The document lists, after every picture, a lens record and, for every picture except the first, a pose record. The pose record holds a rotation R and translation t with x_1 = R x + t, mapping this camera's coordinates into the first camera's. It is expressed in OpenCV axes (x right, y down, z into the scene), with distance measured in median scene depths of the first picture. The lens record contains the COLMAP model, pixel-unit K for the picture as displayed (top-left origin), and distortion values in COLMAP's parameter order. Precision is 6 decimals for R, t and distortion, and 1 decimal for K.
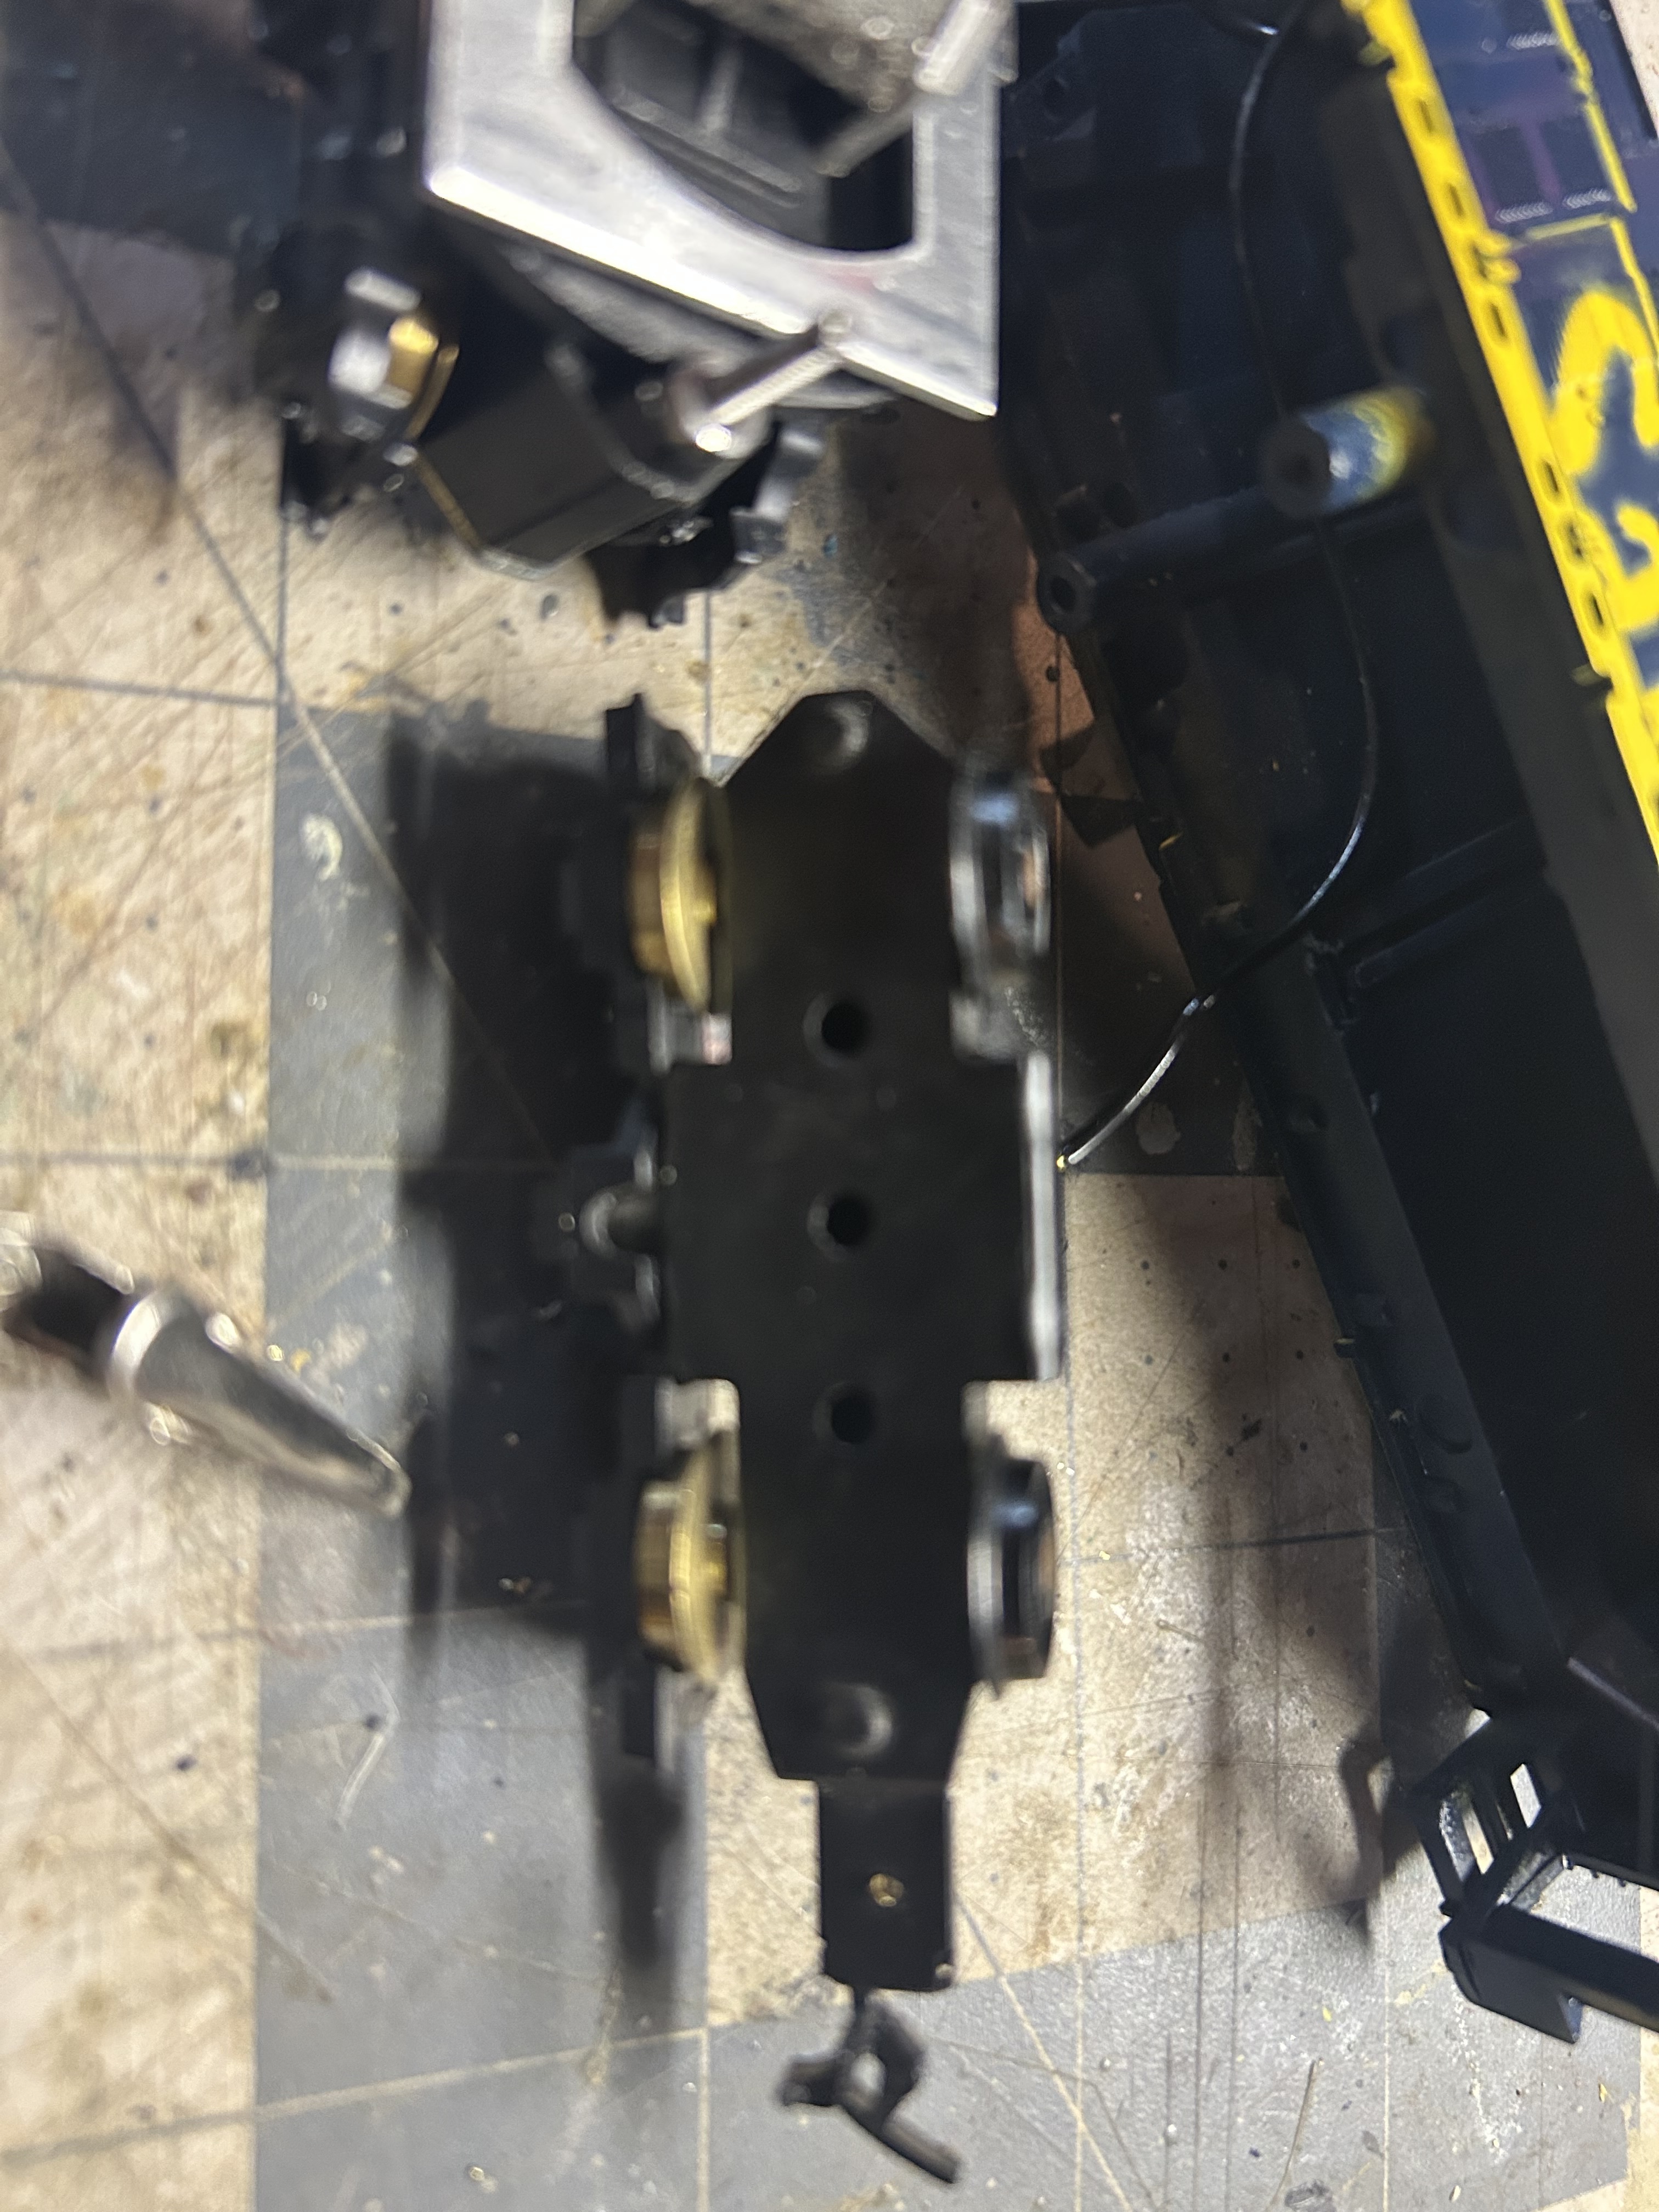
lens RADIAL K [[1697.3, 0, 817.8], [0, 1697.3, 1095.9], [0, 0, 1]] dist [-0.021240, -0.012922]
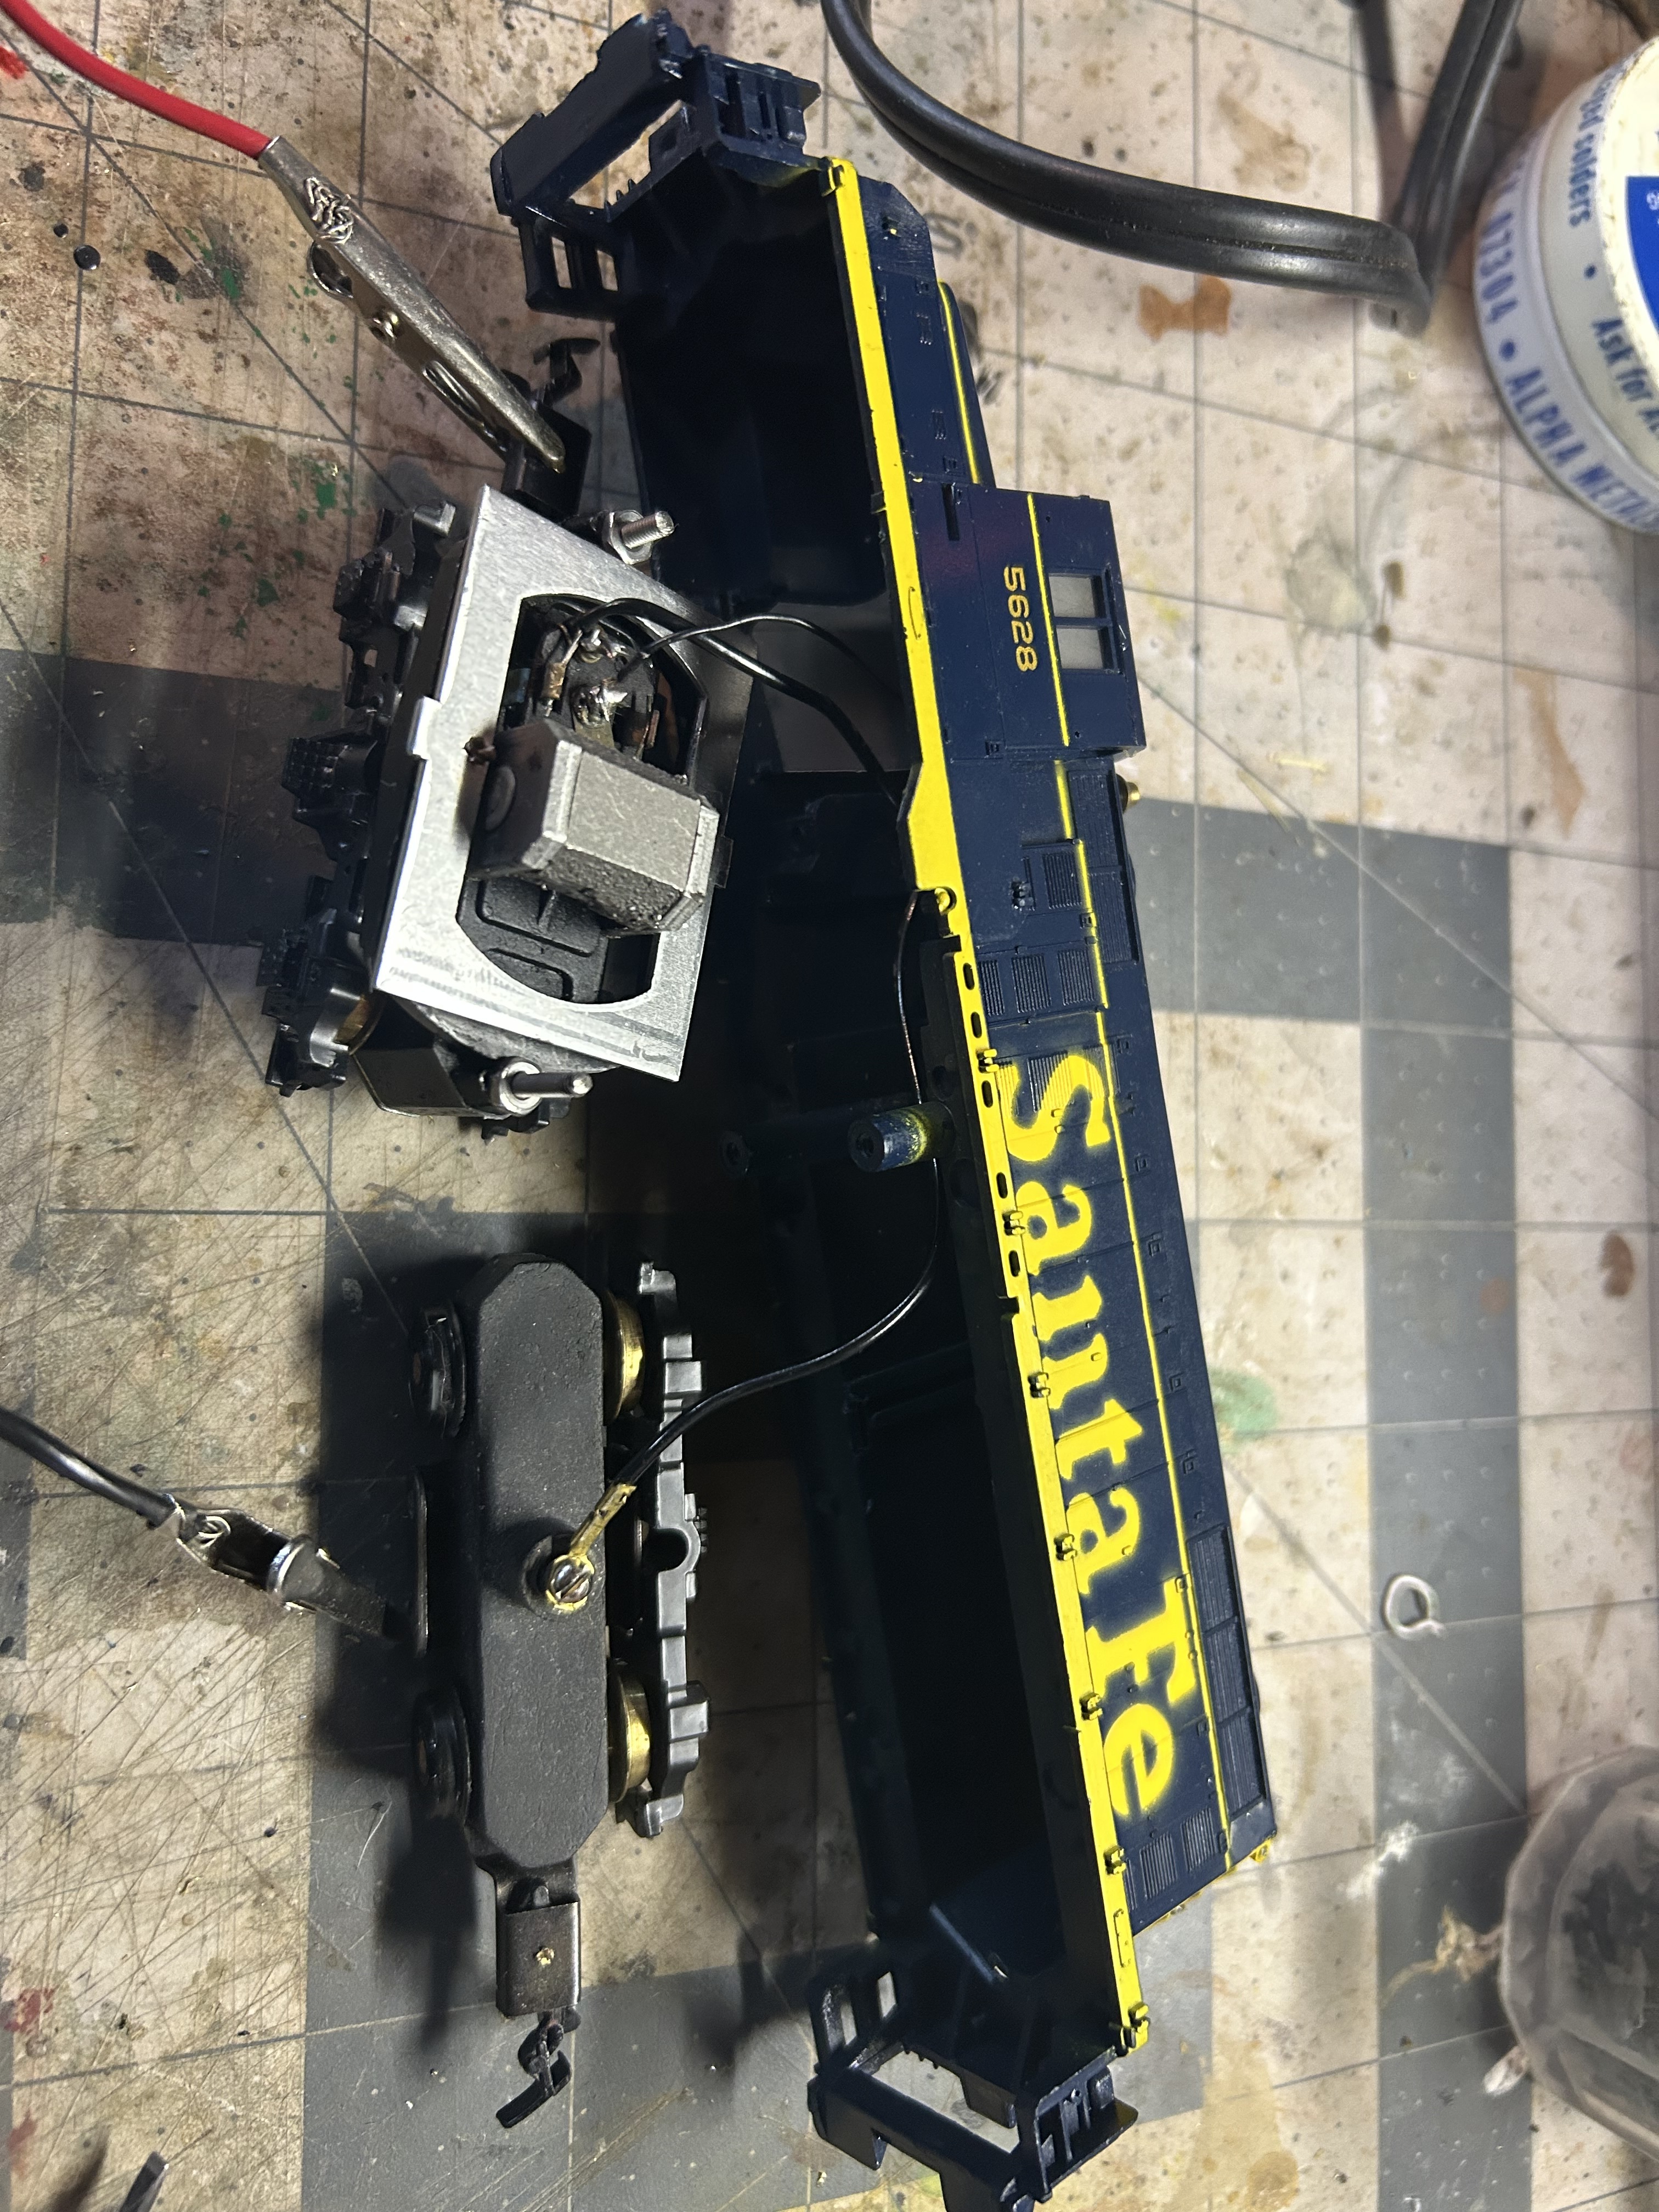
lens RADIAL K [[1697.3, 0, 842.8], [0, 1697.3, 1082.3], [0, 0, 1]] dist [-0.021240, -0.012922]
pose [[0.999979, 0.005940, 0.002479, 0.208129], [-0.005902, 0.999865, -0.015310, -0.355232], [-0.002569, 0.015295, 0.999880, -0.753401]]
